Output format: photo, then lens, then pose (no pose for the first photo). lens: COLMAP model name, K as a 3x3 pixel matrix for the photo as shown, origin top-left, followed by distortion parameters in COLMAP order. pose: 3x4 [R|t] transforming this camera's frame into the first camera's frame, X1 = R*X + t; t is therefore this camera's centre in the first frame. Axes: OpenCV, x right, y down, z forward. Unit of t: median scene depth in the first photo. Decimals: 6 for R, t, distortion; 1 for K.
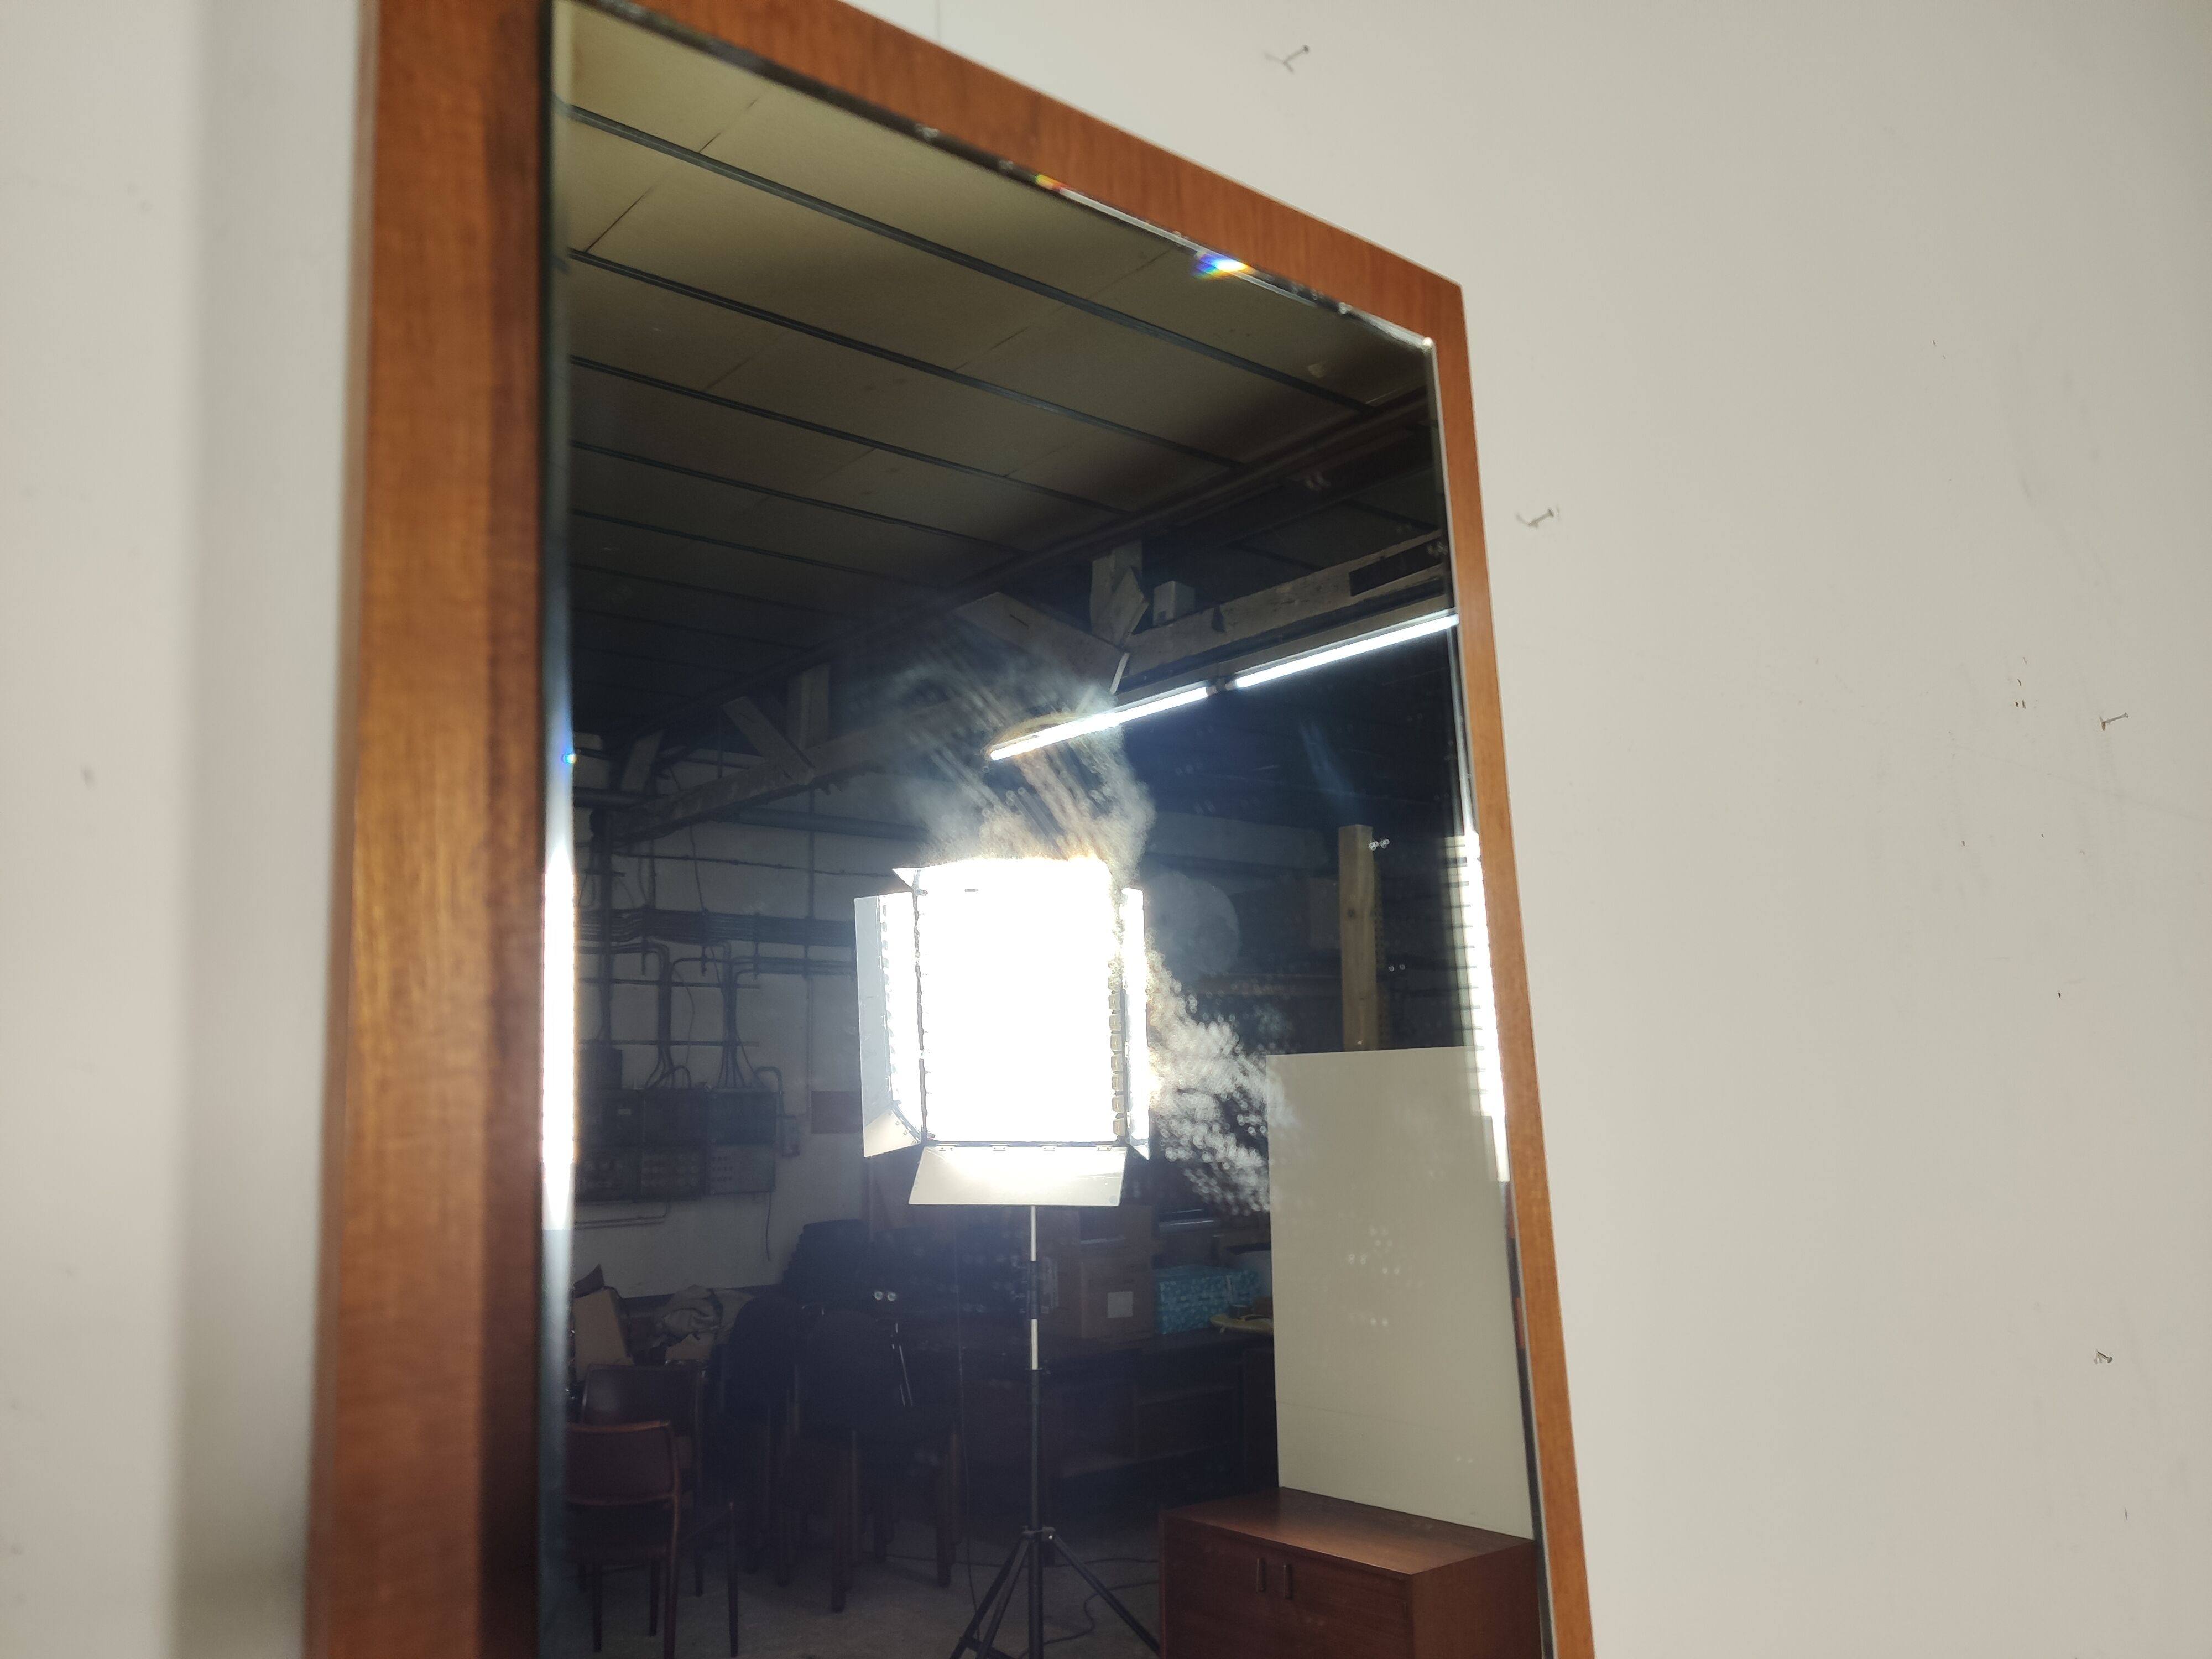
lens RADIAL K [[1674.8, 0, 1105.3], [0, 1674.8, 839.0], [0, 0, 1]] dist [0.027775, -0.003122]
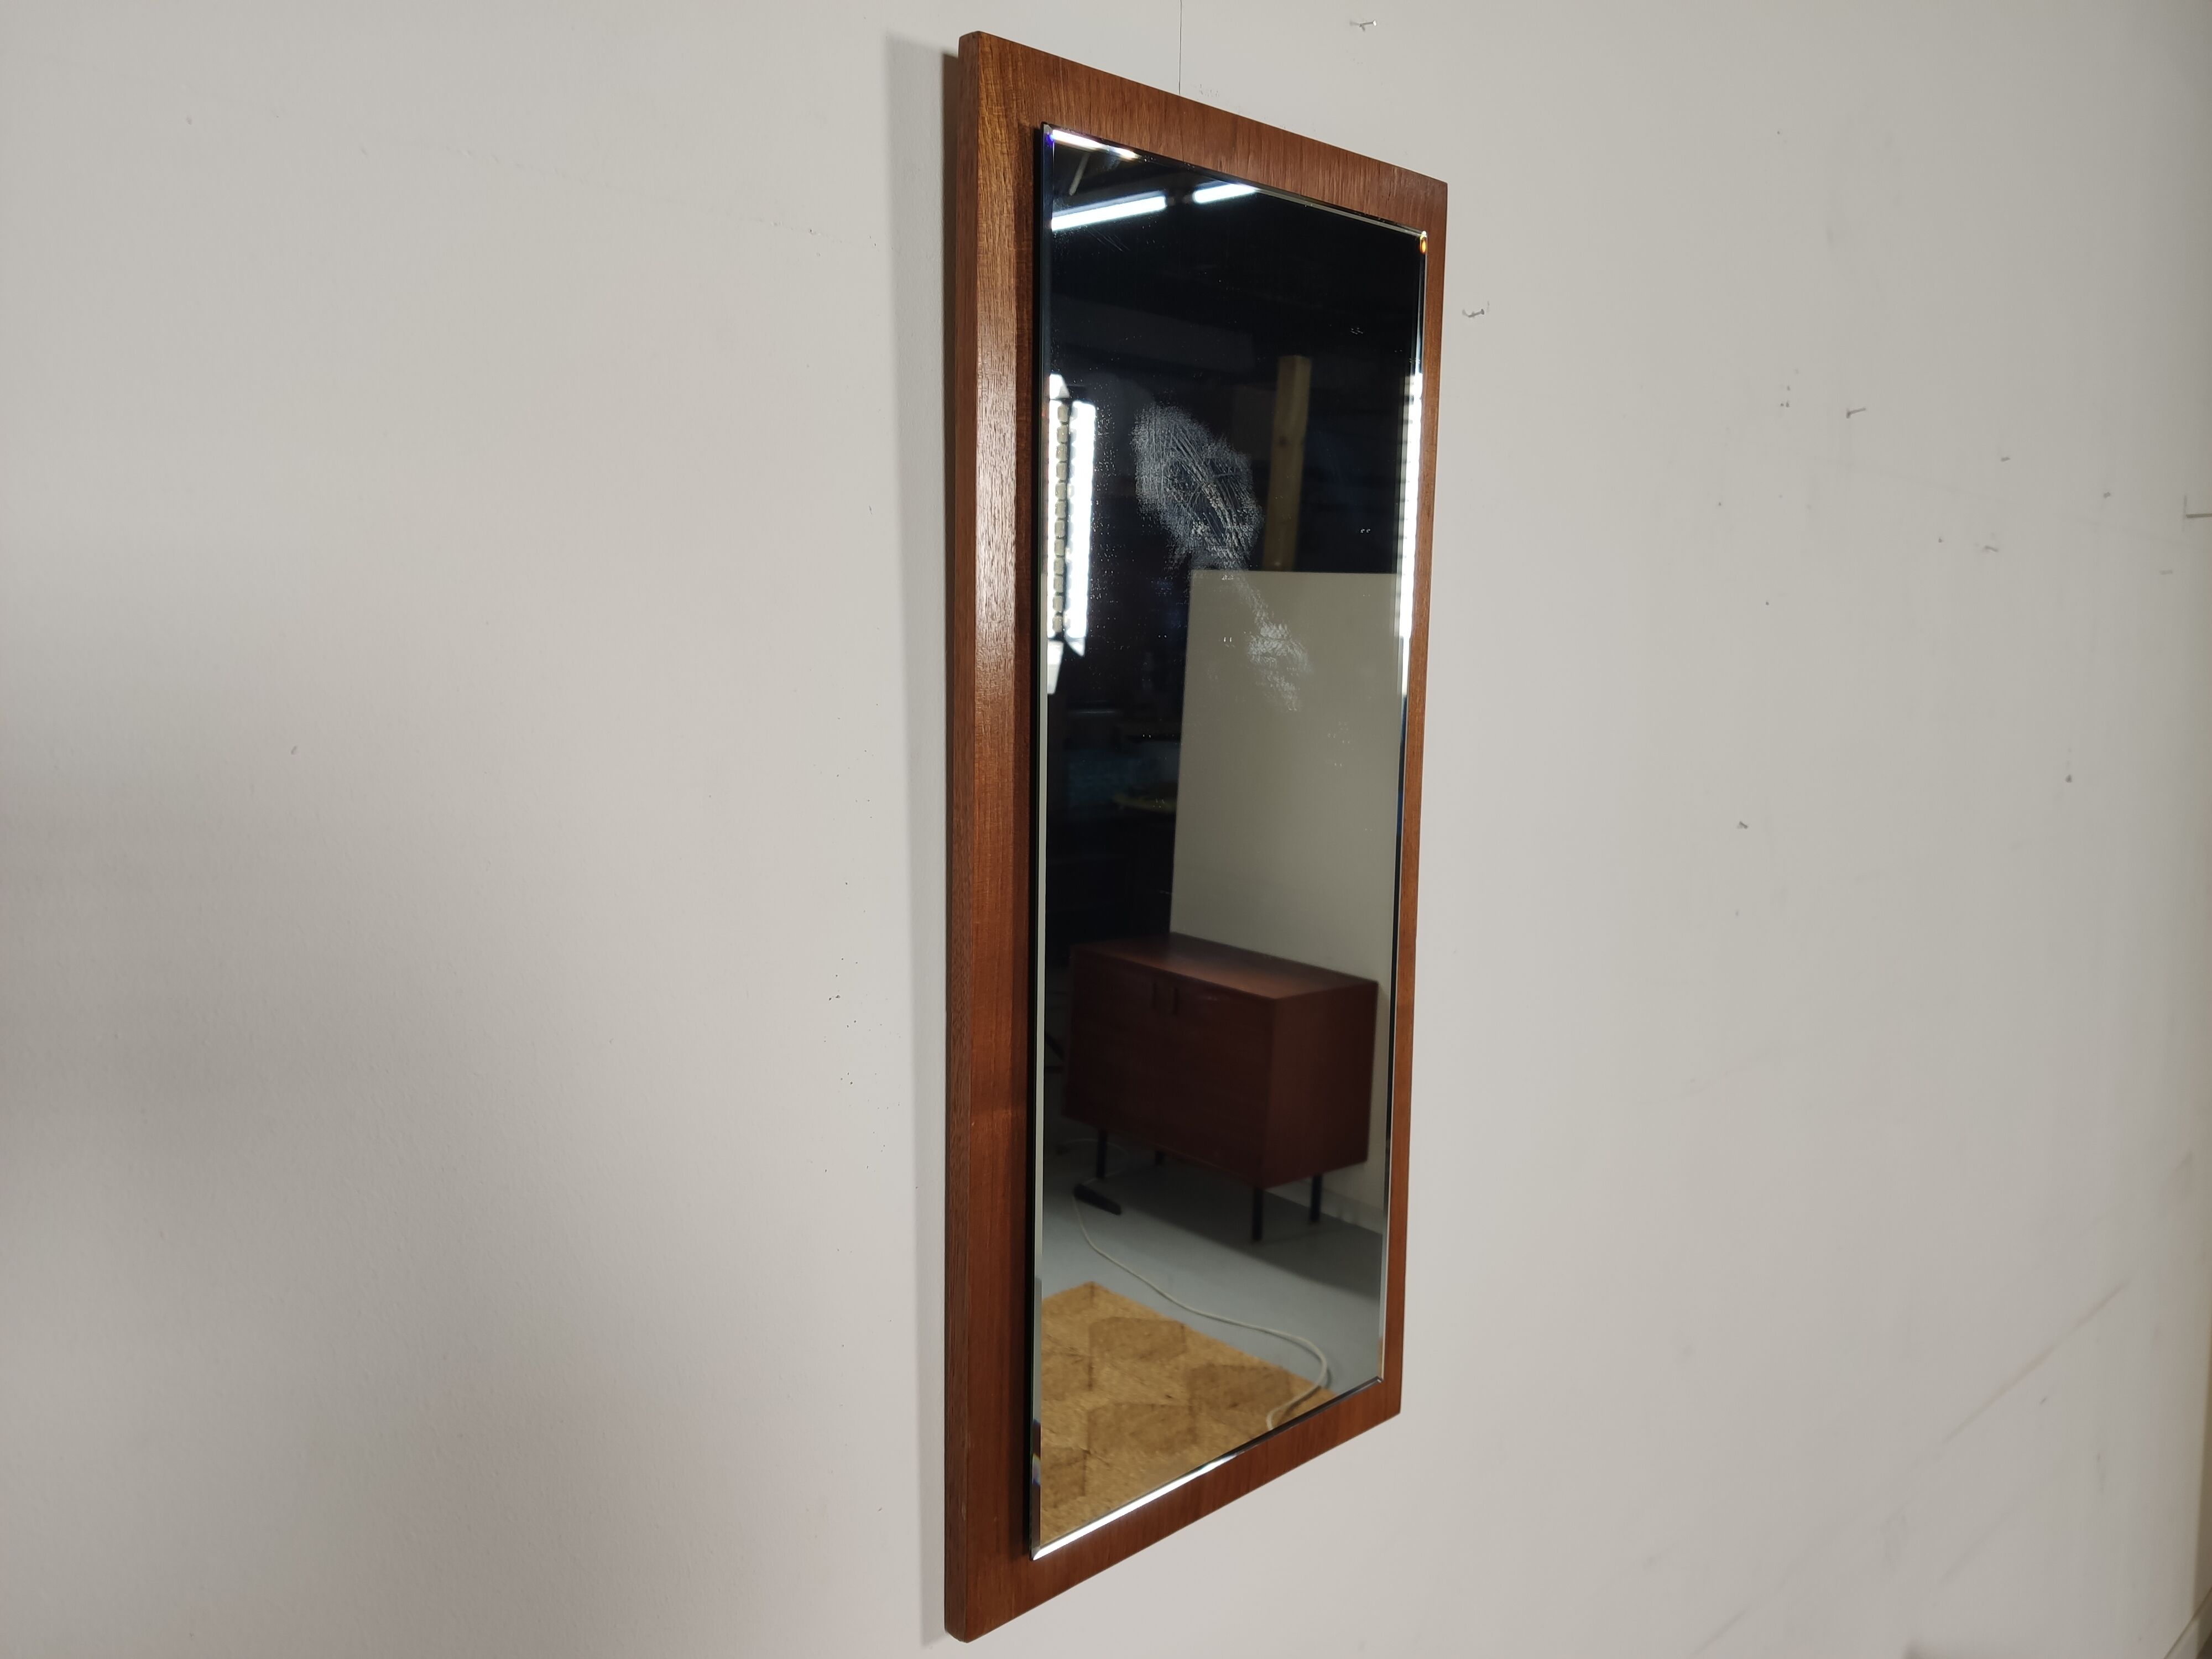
lens RADIAL K [[1674.8, 0, 1105.3], [0, 1674.8, 839.0], [0, 0, 1]] dist [0.027775, -0.003122]
pose [[0.995709, 0.061031, 0.069557, -0.028750], [-0.078958, 0.952322, 0.294700, -0.023786], [-0.048255, -0.298928, 0.953055, -0.109312]]
